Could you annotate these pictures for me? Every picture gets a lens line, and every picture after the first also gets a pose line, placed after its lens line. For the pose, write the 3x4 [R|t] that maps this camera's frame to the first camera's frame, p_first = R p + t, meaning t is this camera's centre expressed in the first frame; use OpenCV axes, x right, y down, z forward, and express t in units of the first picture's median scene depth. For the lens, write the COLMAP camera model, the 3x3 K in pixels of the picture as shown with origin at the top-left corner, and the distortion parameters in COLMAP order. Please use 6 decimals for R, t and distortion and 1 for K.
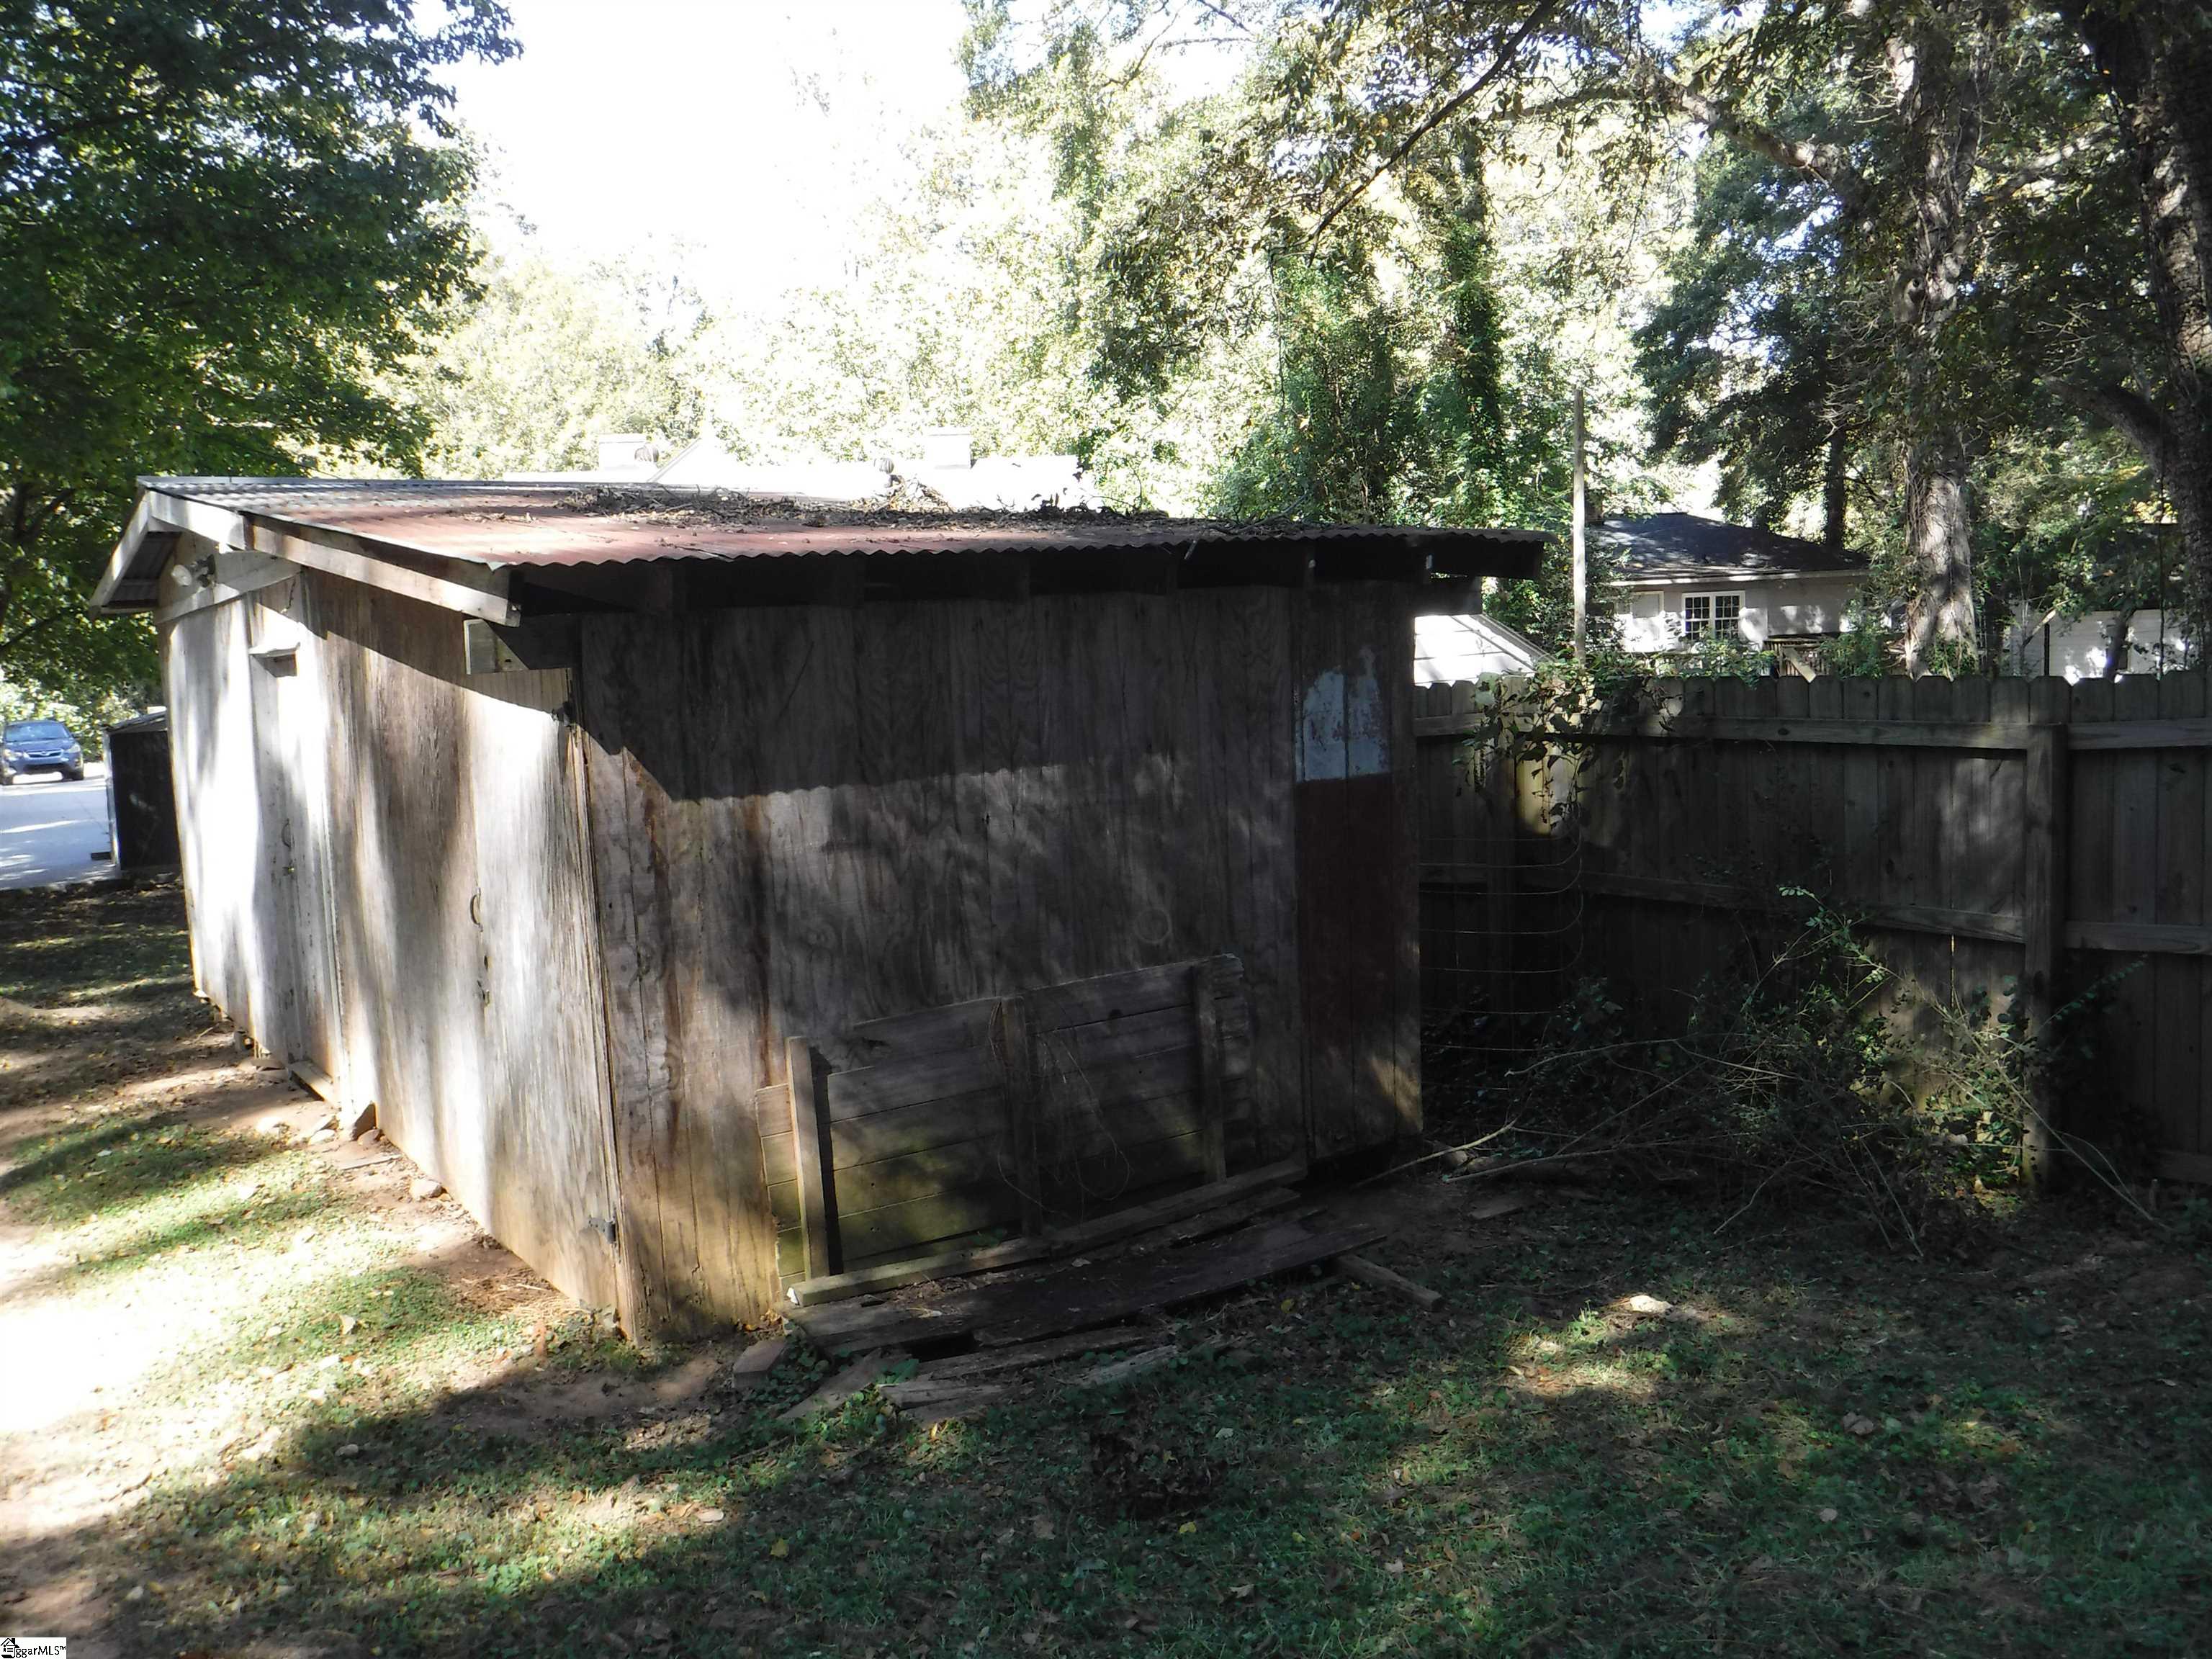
lens RADIAL K [[1826.1, 0, 1104.5], [0, 1826.1, 825.7], [0, 0, 1]] dist [-0.082829, 0.035561]
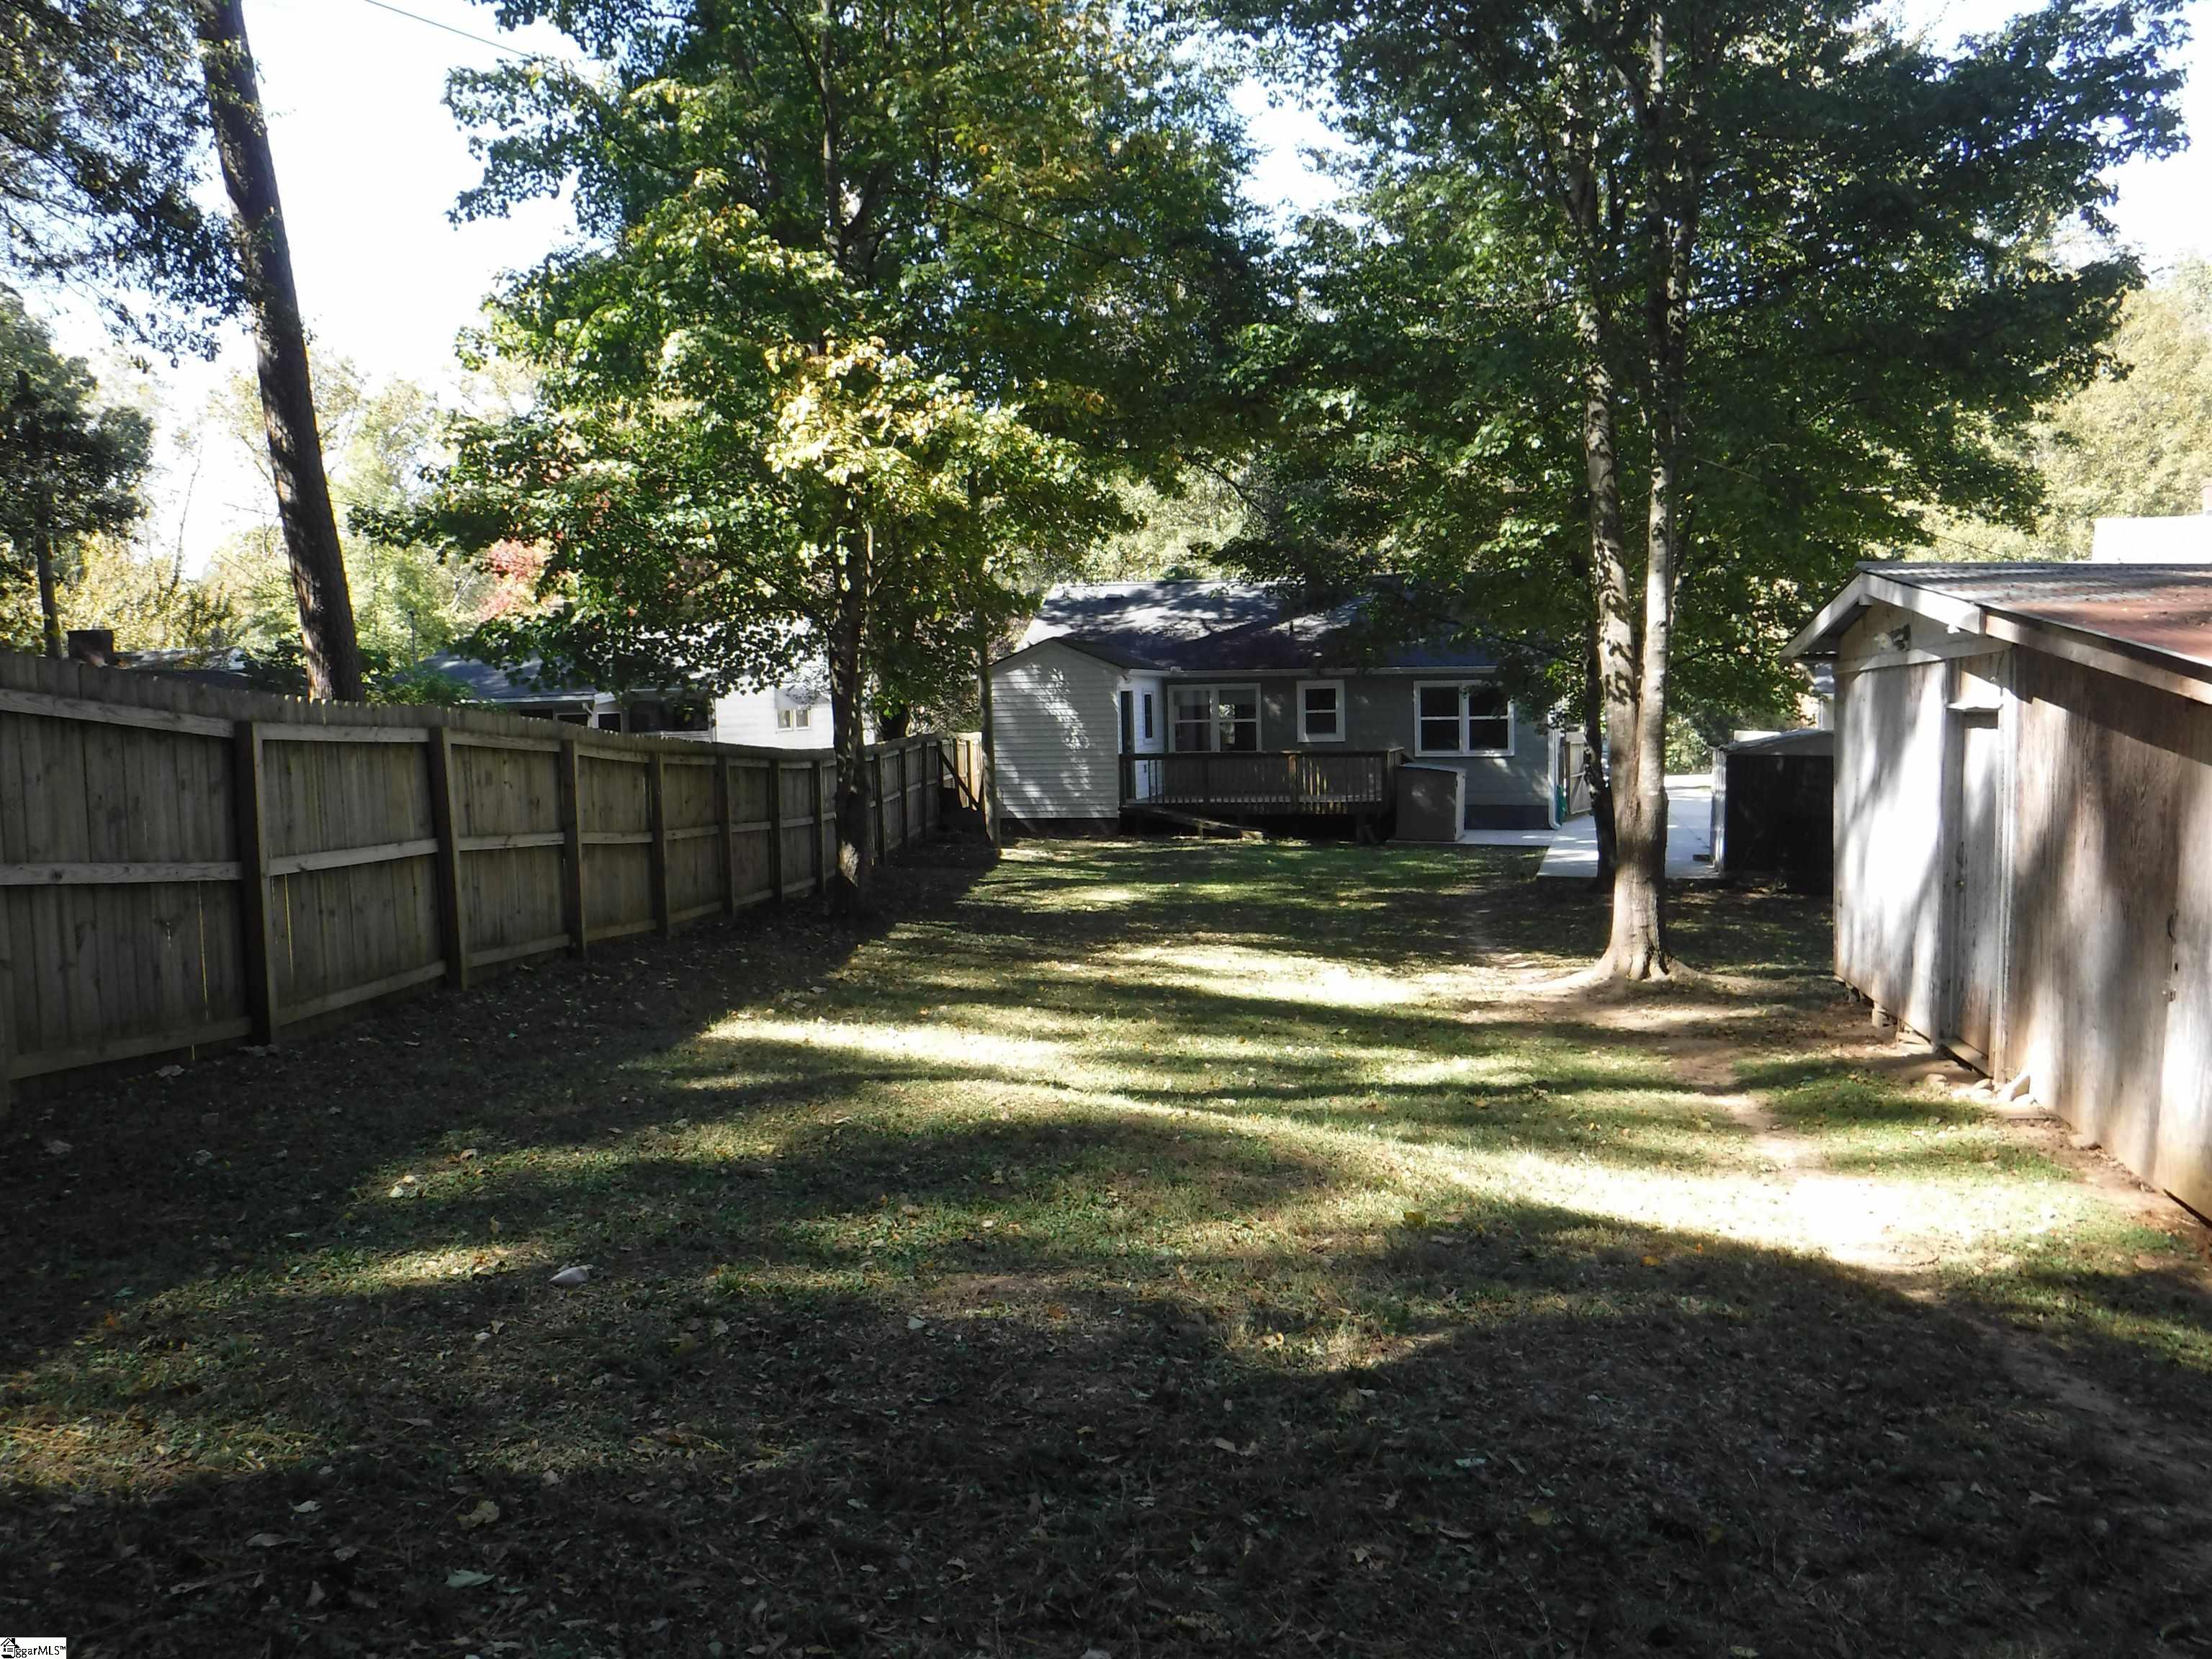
lens RADIAL K [[1826.1, 0, 1098.8], [0, 1826.1, 810.1], [0, 0, 1]] dist [-0.082829, 0.035561]
pose [[0.693309, 0.085781, -0.715517, 0.009385], [-0.103711, 0.994431, 0.018727, 0.007664], [0.713139, 0.061223, 0.698344, -0.174241]]
